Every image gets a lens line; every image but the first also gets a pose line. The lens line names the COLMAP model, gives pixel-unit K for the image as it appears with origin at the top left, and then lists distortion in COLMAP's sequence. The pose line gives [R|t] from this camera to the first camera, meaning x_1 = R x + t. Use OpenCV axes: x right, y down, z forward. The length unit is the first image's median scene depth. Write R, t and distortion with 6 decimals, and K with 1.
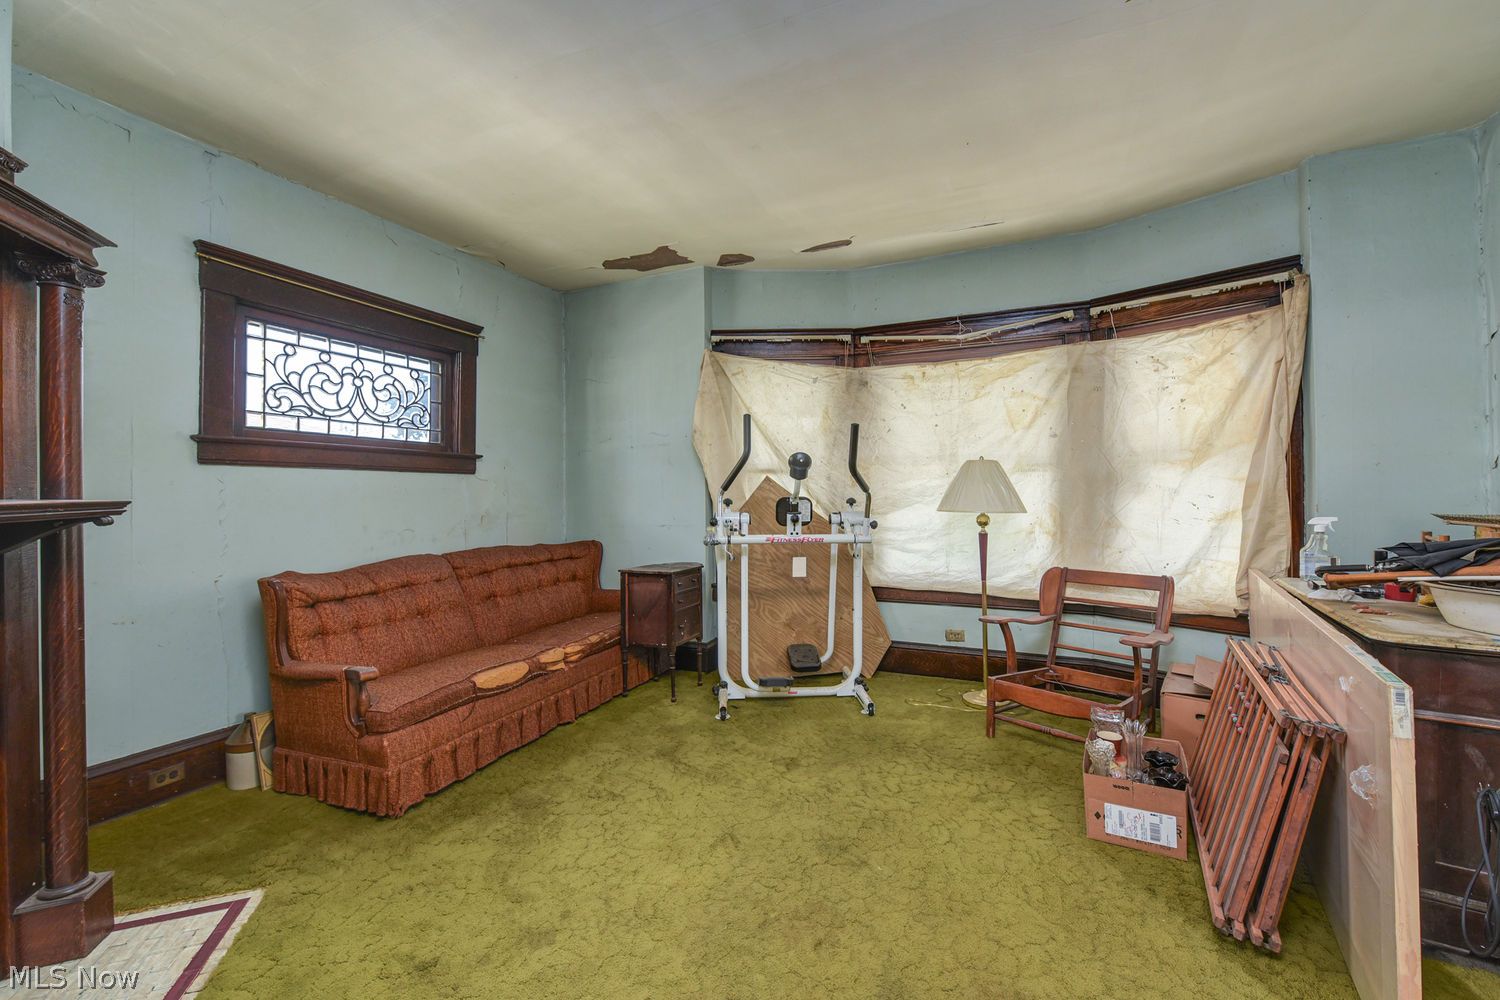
lens RADIAL K [[617.0, 0, 755.3], [0, 617.0, 493.1], [0, 0, 1]] dist [-0.001413, -0.000101]
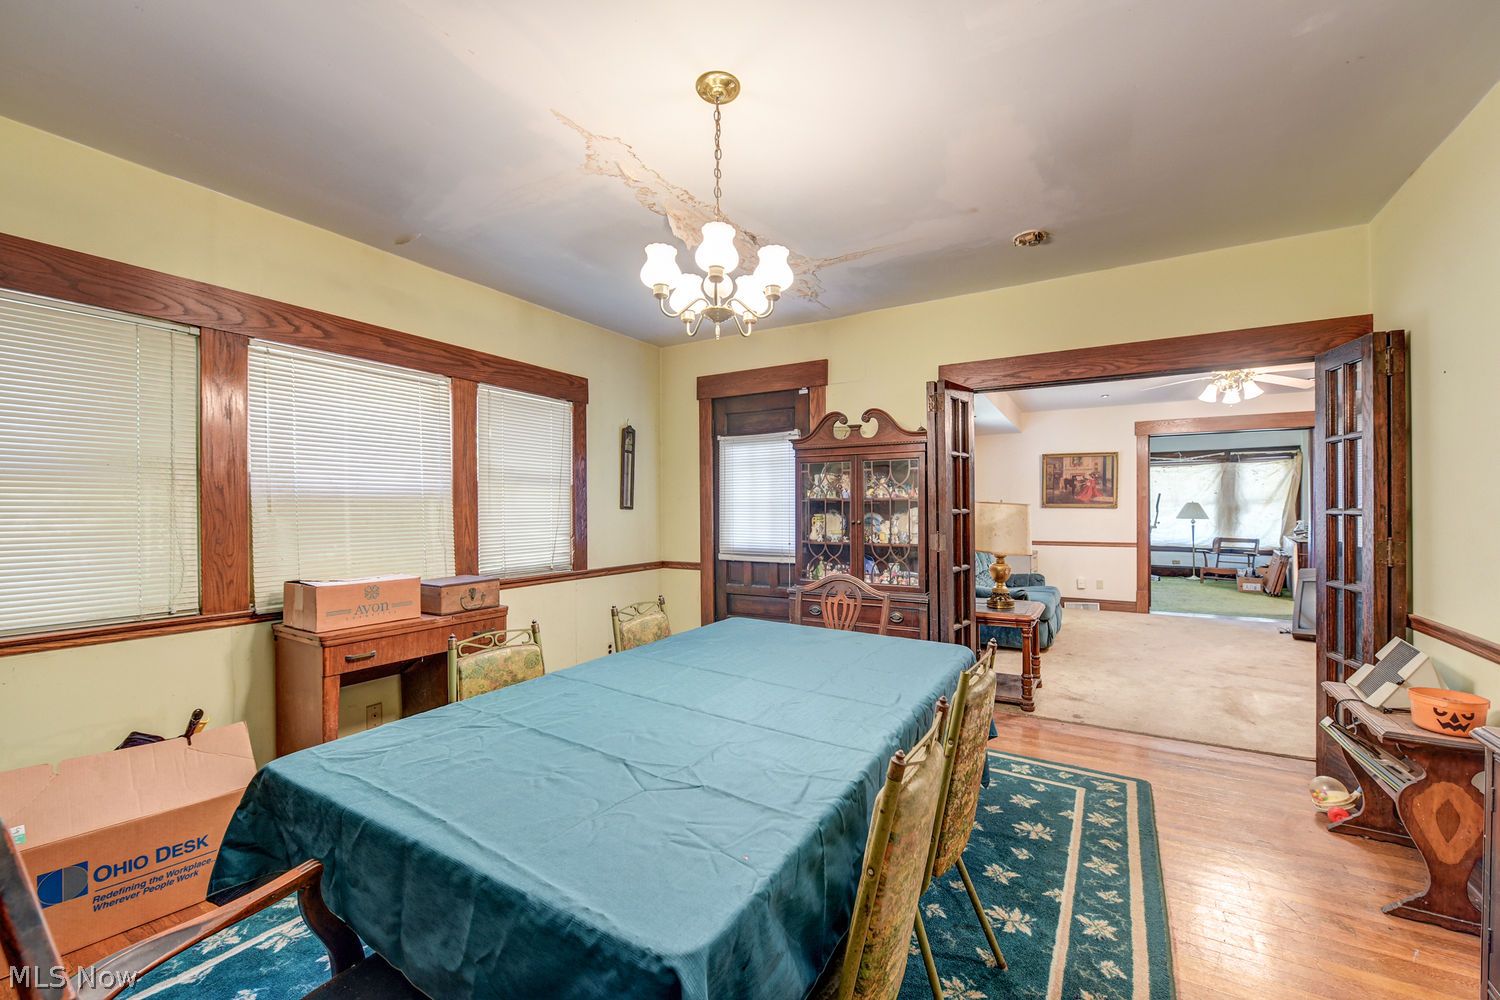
lens RADIAL K [[599.1, 0, 746.9], [0, 599.1, 506.7], [0, 0, 1]] dist [-0.003646, -0.003254]
pose [[0.993650, 0.003405, -0.112467, -1.636389], [-0.002328, 0.999950, 0.009707, -0.059145], [0.112494, -0.009384, 0.993608, -2.400785]]
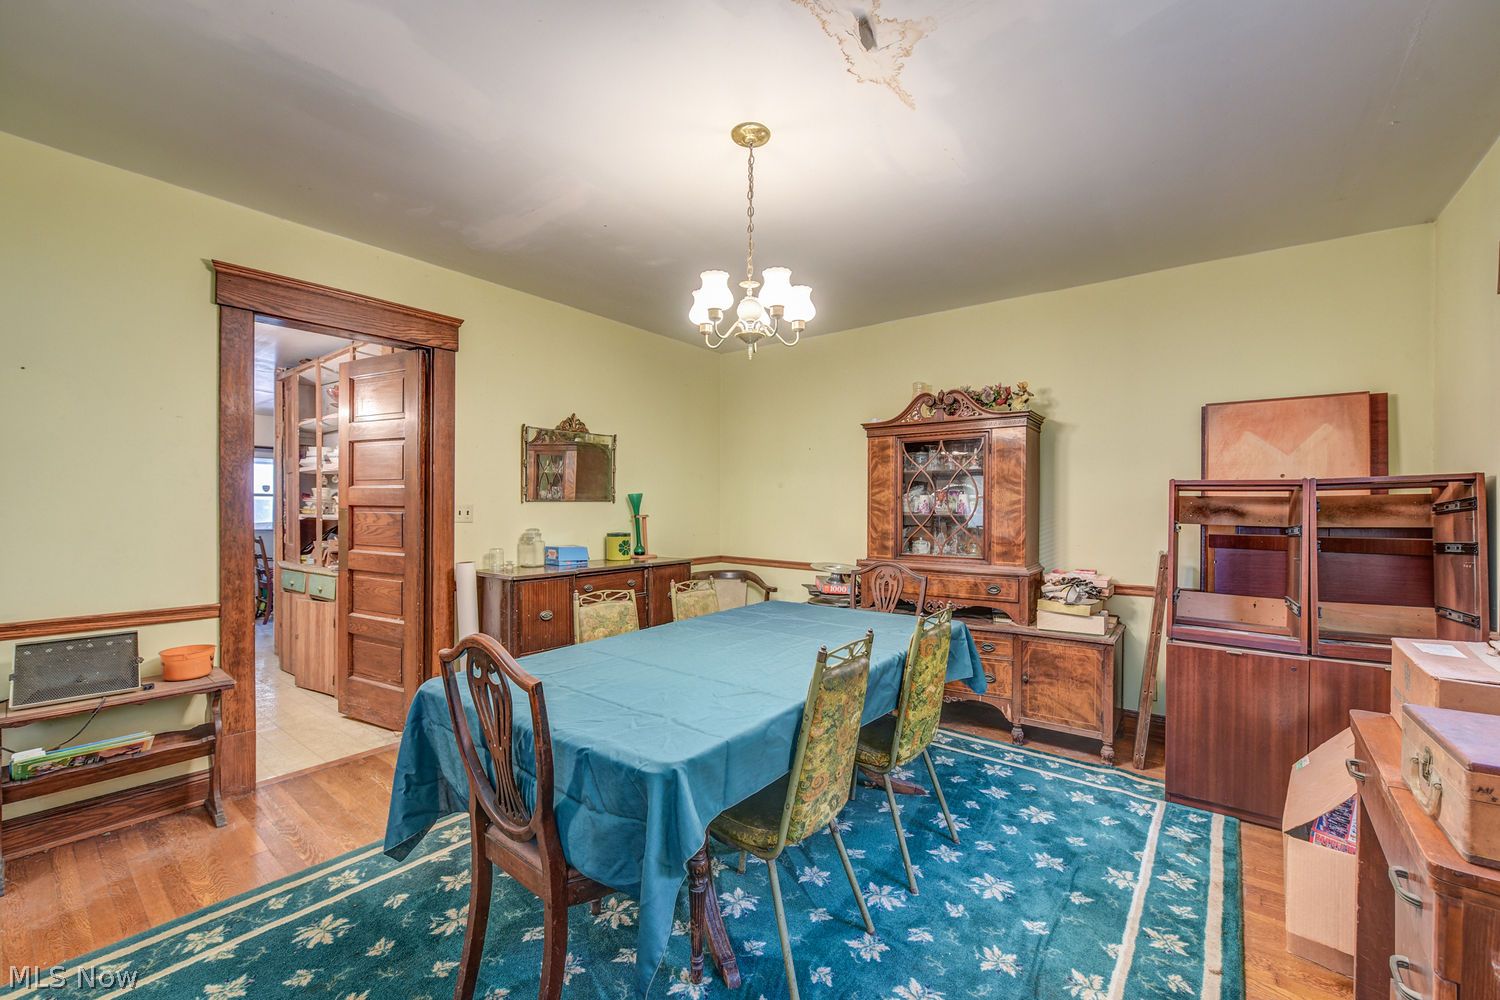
lens RADIAL K [[609.4, 0, 747.1], [0, 609.4, 506.7], [0, 0, 1]] dist [-0.001890, -0.000017]
pose [[-0.971615, 0.000960, 0.236567, -1.886839], [-0.001117, 0.999962, -0.008646, -0.045232], [-0.236566, -0.008665, -0.971577, -1.170330]]
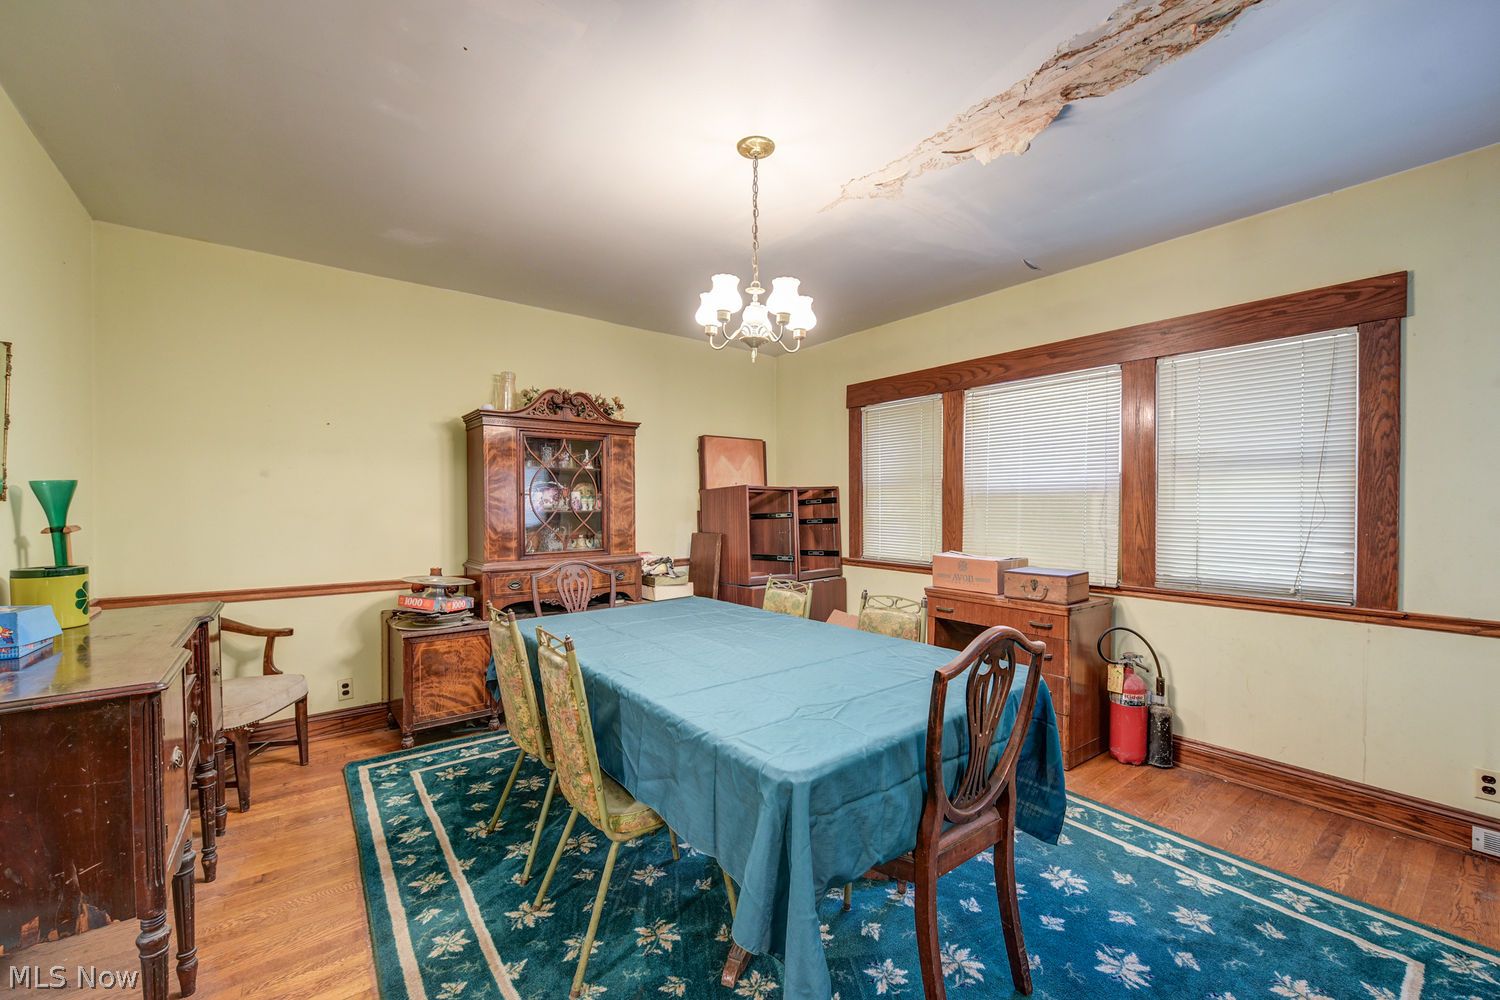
lens RADIAL K [[592.2, 0, 746.3], [0, 592.2, 506.6], [0, 0, 1]] dist [-0.004050, -0.000283]
pose [[-0.464816, 0.013337, -0.885307, -1.119975], [0.014243, 0.999870, 0.007584, -0.054321], [0.885293, -0.009084, -0.464946, -1.519973]]
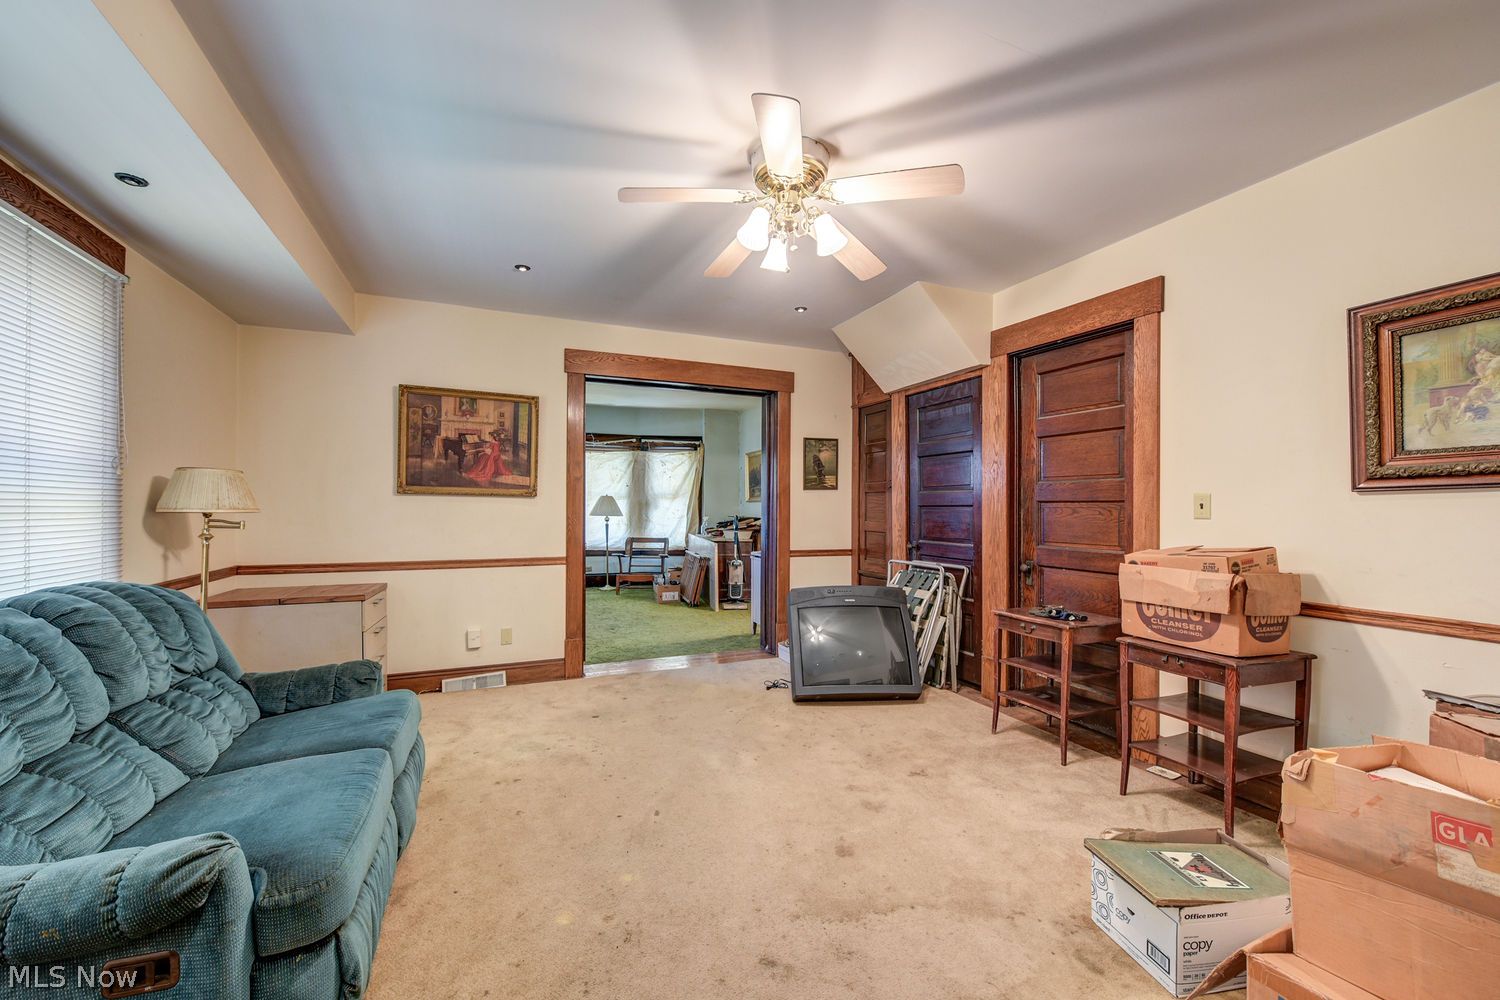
lens RADIAL K [[592.2, 0, 746.3], [0, 592.2, 506.6], [0, 0, 1]] dist [-0.004050, -0.000283]
pose [[0.680151, 0.010986, 0.732990, -1.111212], [-0.017808, 0.999840, 0.001538, -0.023475], [-0.732856, -0.014099, 0.680238, -1.165809]]
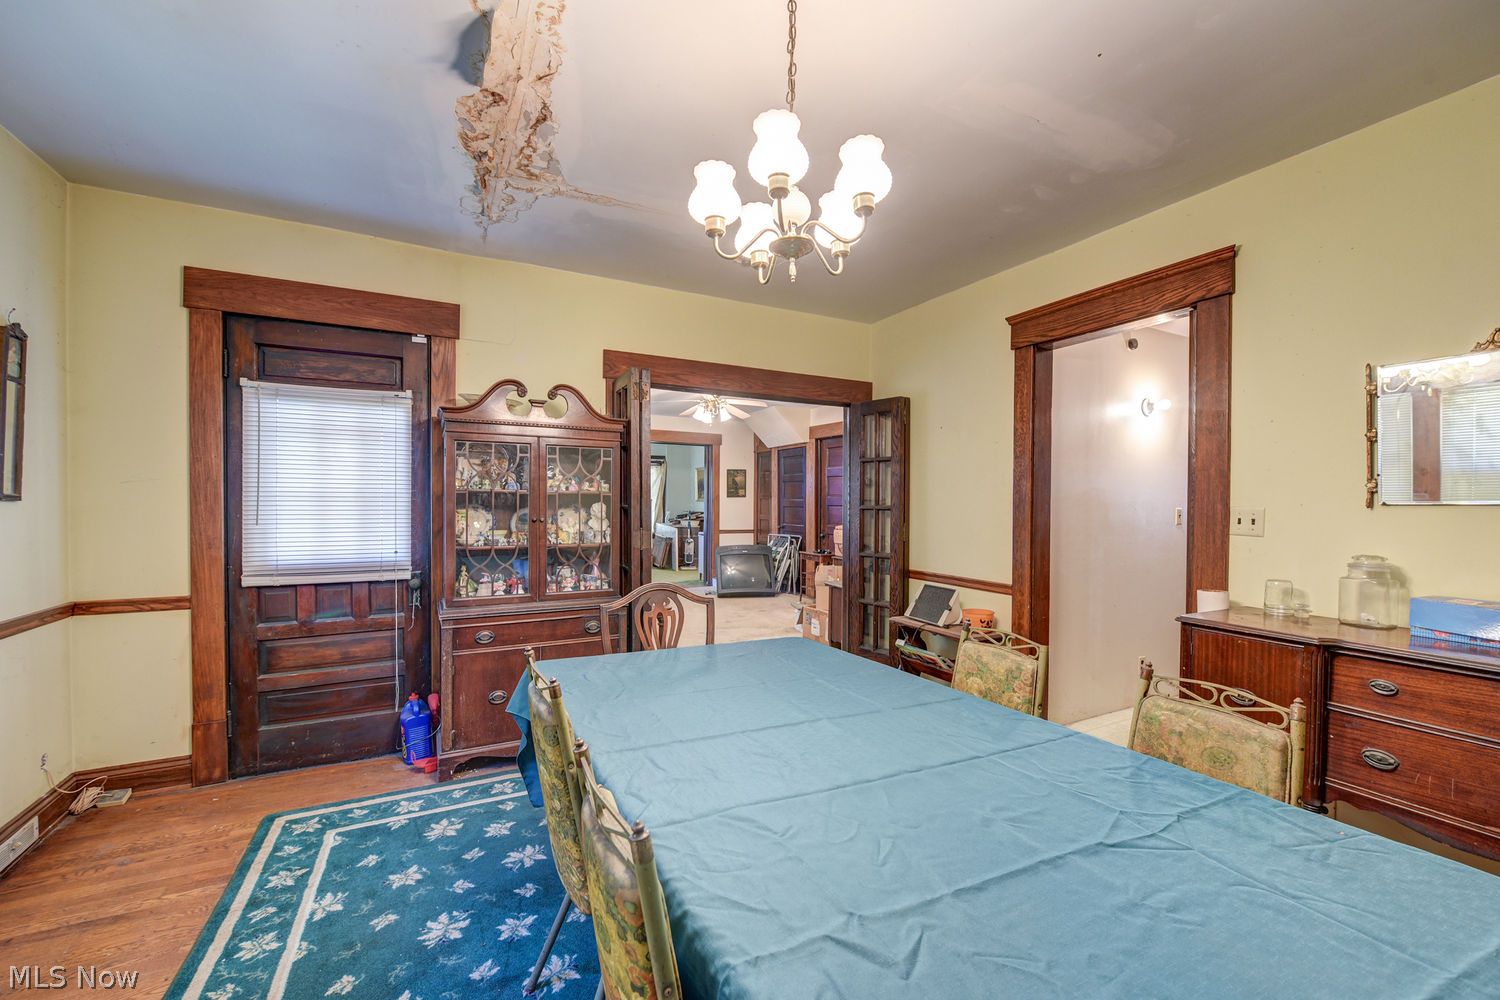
lens RADIAL K [[599.1, 0, 746.9], [0, 599.1, 506.7], [0, 0, 1]] dist [-0.003646, -0.003254]
pose [[0.615156, 0.004155, 0.788395, -2.090048], [-0.020940, 0.999719, 0.011070, -0.056598], [-0.788127, -0.023318, 0.615070, -2.071498]]
